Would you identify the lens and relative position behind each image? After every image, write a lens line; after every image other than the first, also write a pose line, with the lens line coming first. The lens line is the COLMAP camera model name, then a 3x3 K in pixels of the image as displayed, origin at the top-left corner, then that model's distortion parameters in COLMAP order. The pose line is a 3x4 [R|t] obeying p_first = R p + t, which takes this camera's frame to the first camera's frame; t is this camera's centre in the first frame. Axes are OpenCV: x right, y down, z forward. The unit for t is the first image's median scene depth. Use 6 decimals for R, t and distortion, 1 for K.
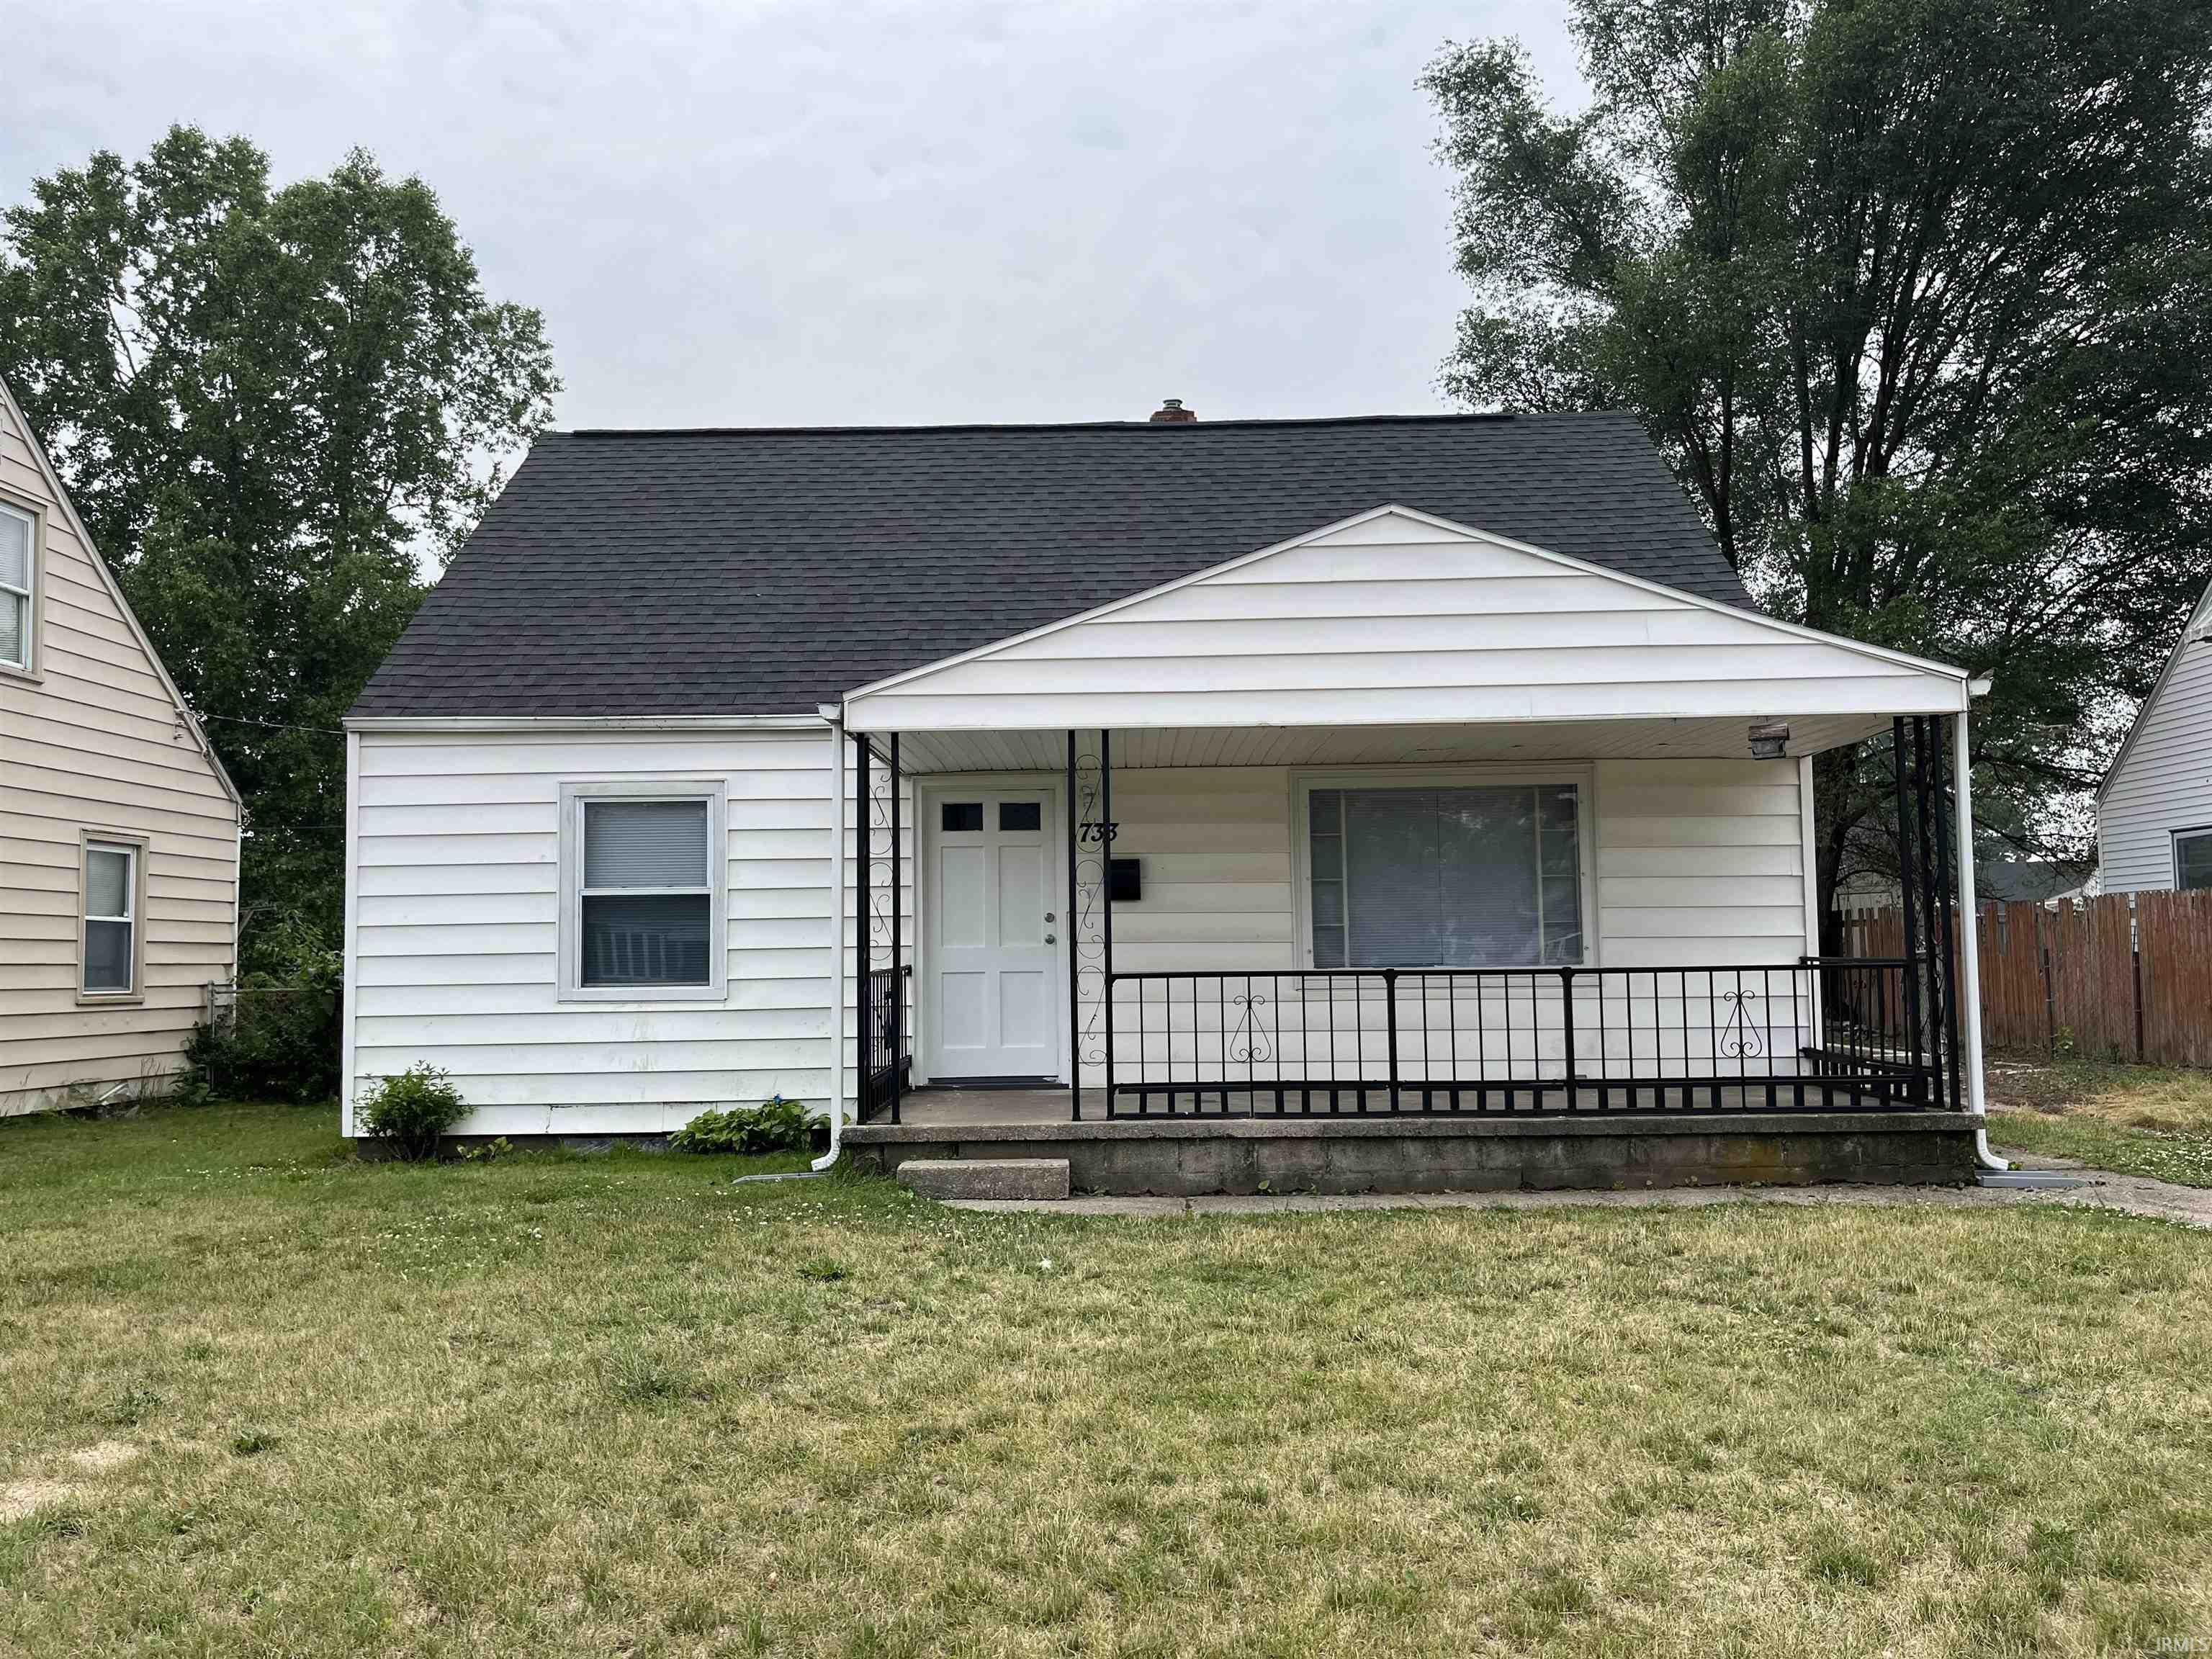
lens RADIAL K [[1695.3, 0, 1106.0], [0, 1695.3, 829.5], [0, 0, 1]] dist [0.002712, -0.003668]
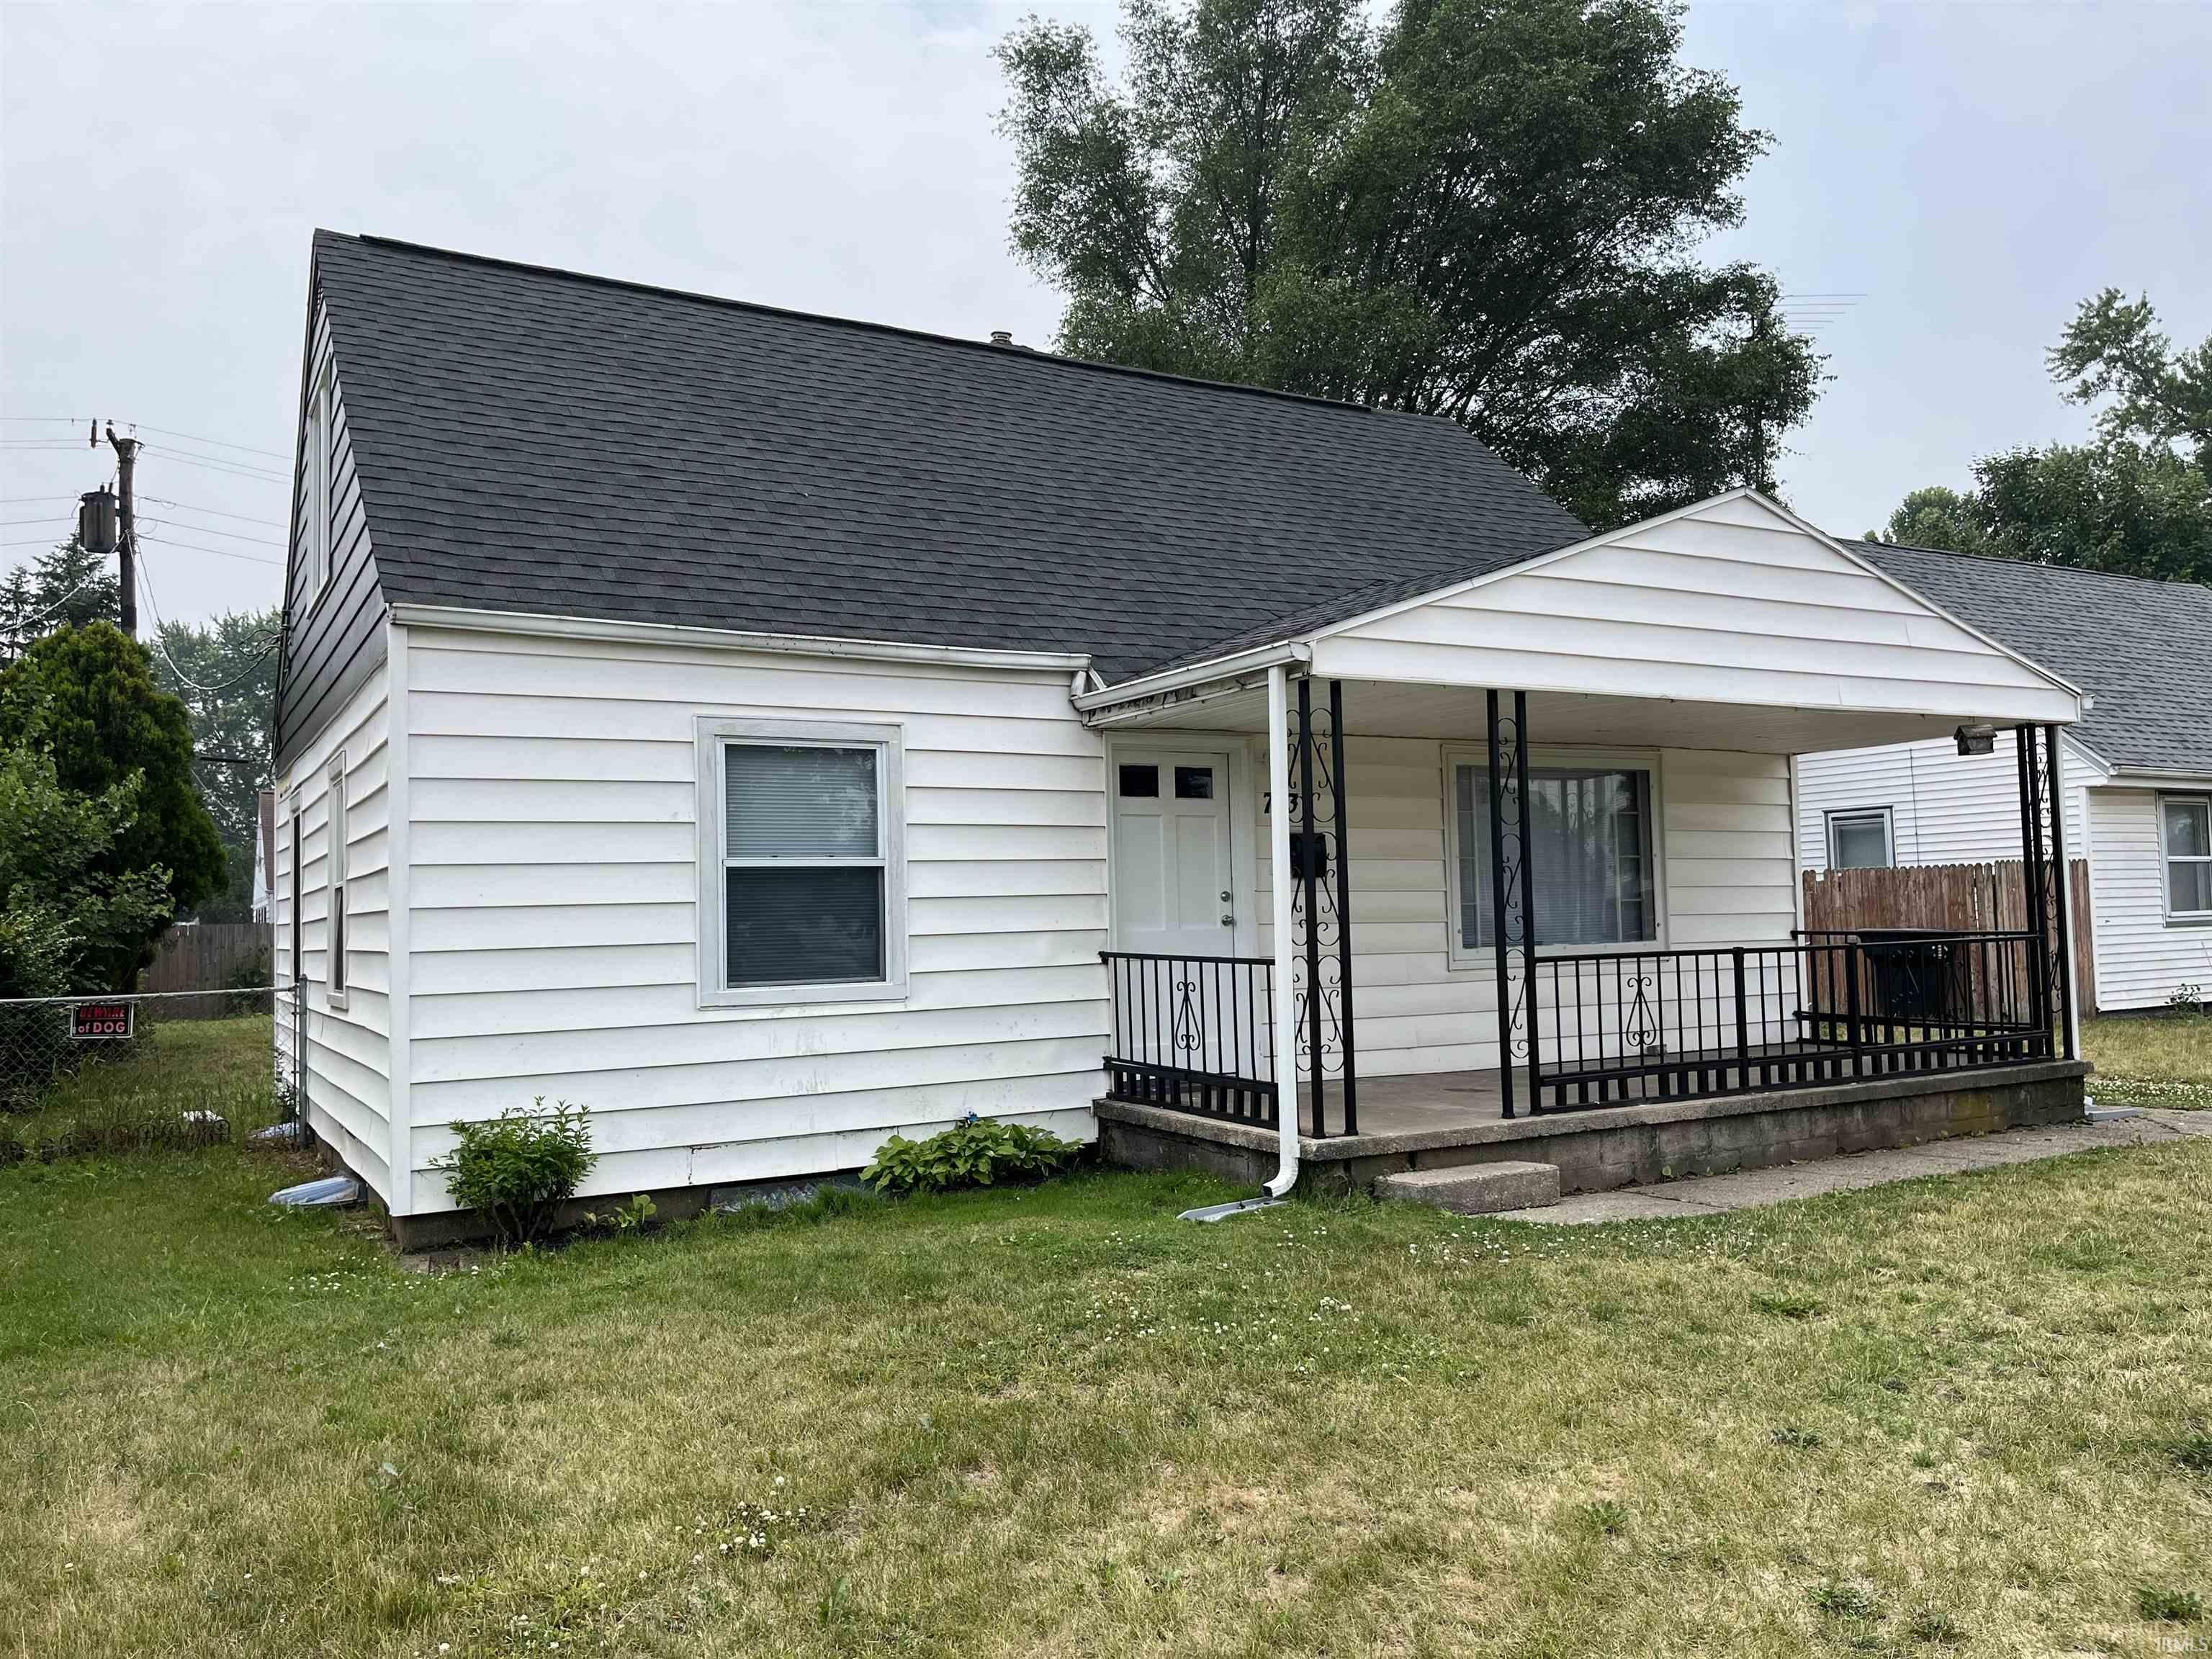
lens RADIAL K [[1670.7, 0, 1104.6], [0, 1670.7, 840.4], [0, 0, 1]] dist [0.001878, -0.002895]
pose [[0.861478, 0.017679, 0.507487, -0.549547], [-0.026591, 0.999593, 0.010318, 0.015101], [-0.507098, -0.022383, 0.861598, 0.276865]]
